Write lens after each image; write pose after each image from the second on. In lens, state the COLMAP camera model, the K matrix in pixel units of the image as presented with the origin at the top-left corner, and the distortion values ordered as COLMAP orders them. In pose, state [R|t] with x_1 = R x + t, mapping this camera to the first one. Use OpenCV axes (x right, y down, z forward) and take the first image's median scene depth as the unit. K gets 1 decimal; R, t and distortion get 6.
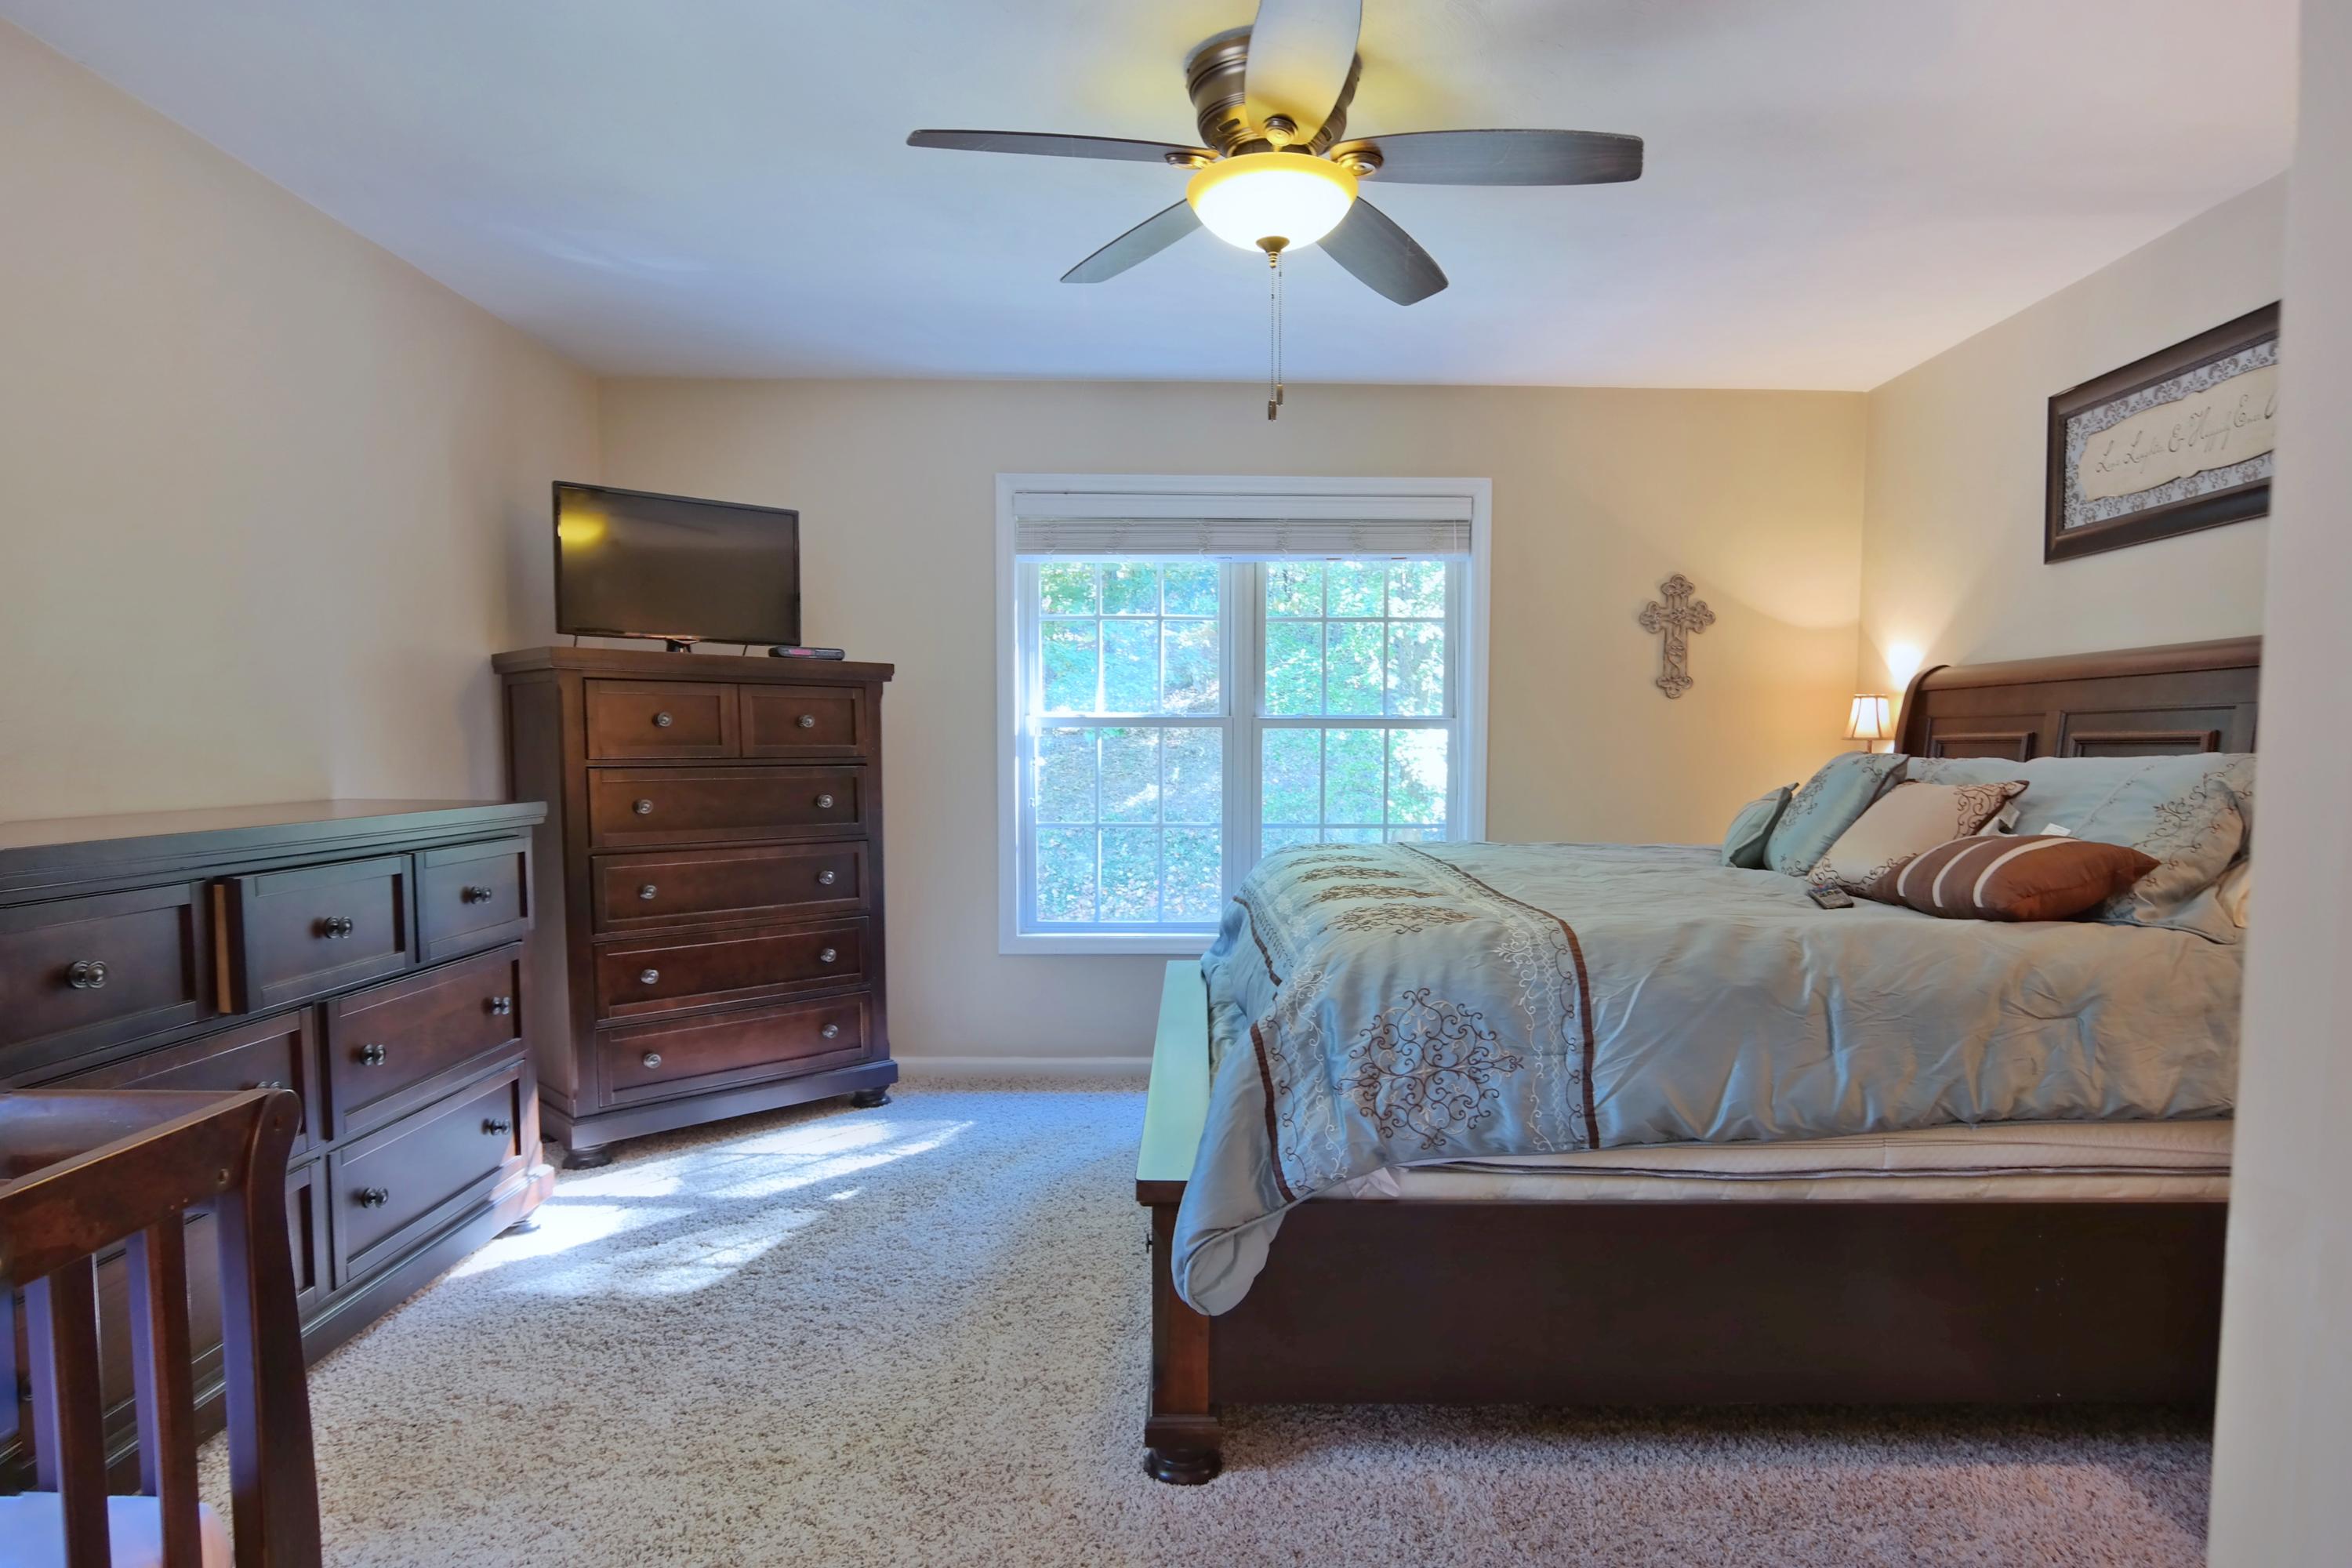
lens RADIAL K [[1384.0, 0, 1210.1], [0, 1384.0, 827.6], [0, 0, 1]] dist [-0.003387, 0.001565]
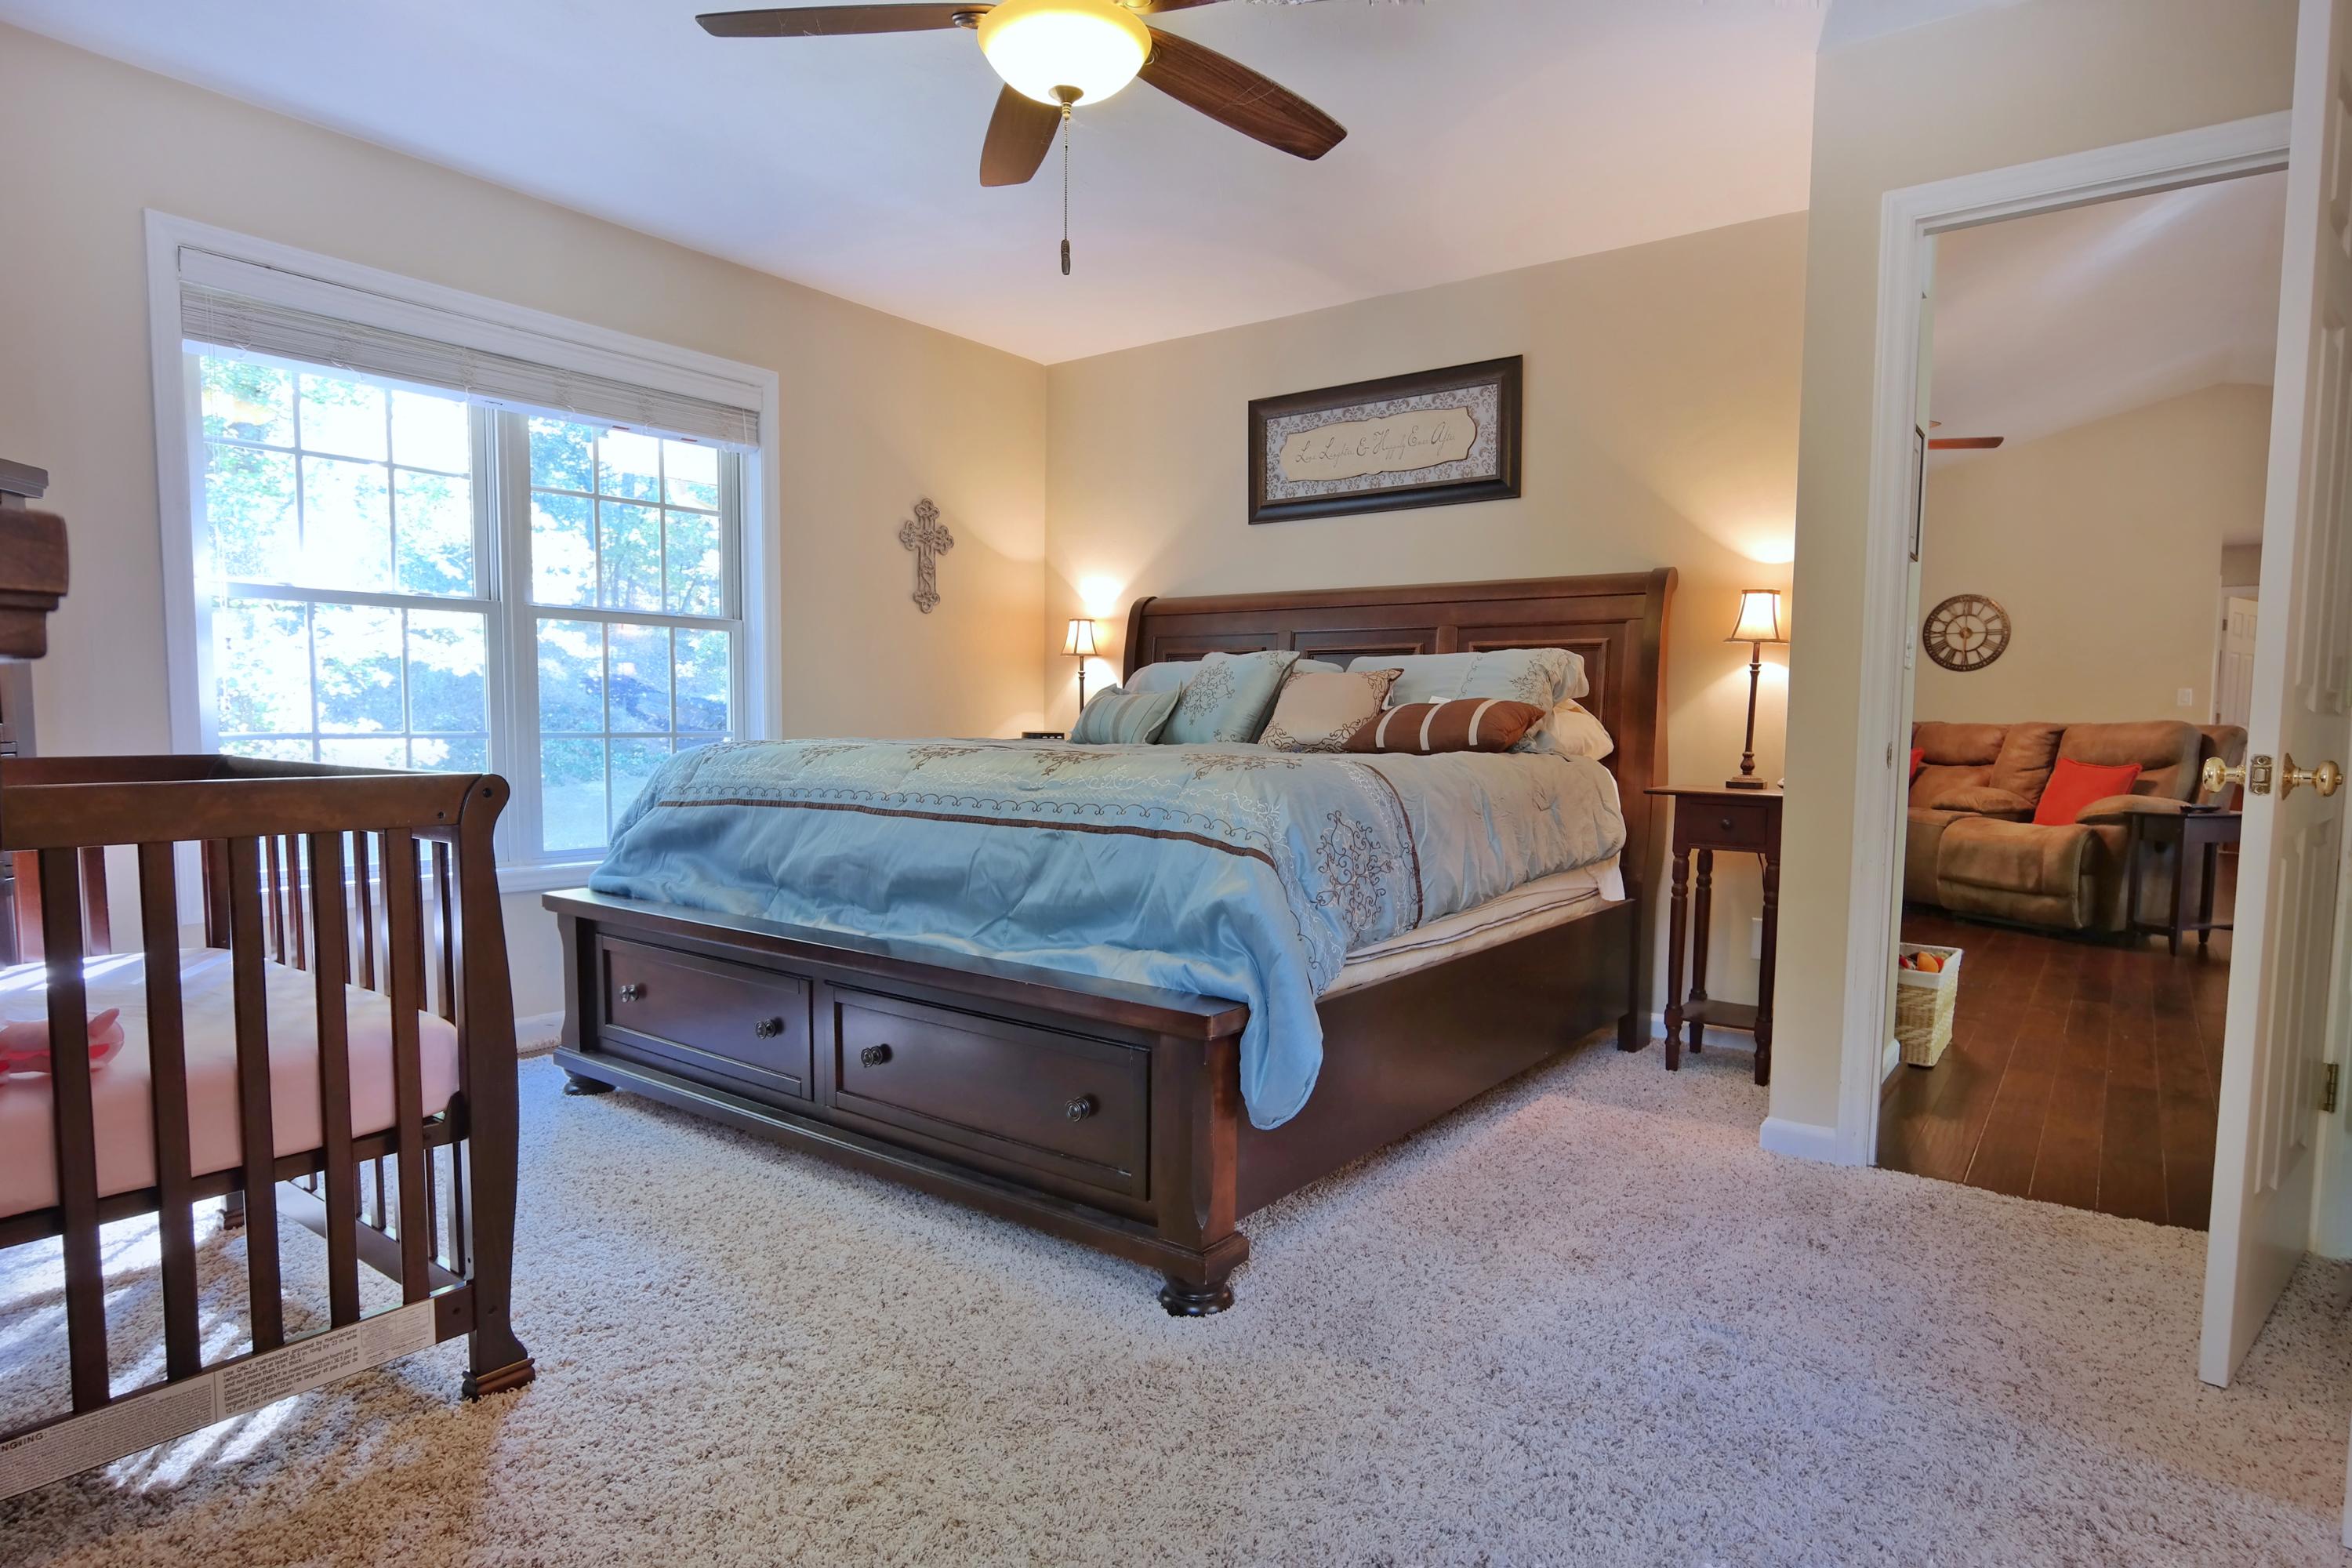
lens RADIAL K [[1384.0, 0, 1113.9], [0, 1384.0, 833.5], [0, 0, 1]] dist [-0.003387, 0.001565]
pose [[0.585406, -0.056744, 0.808752, -0.603965], [0.040508, 0.998349, 0.040725, 0.053546], [-0.809728, 0.008920, 0.586738, 0.314776]]
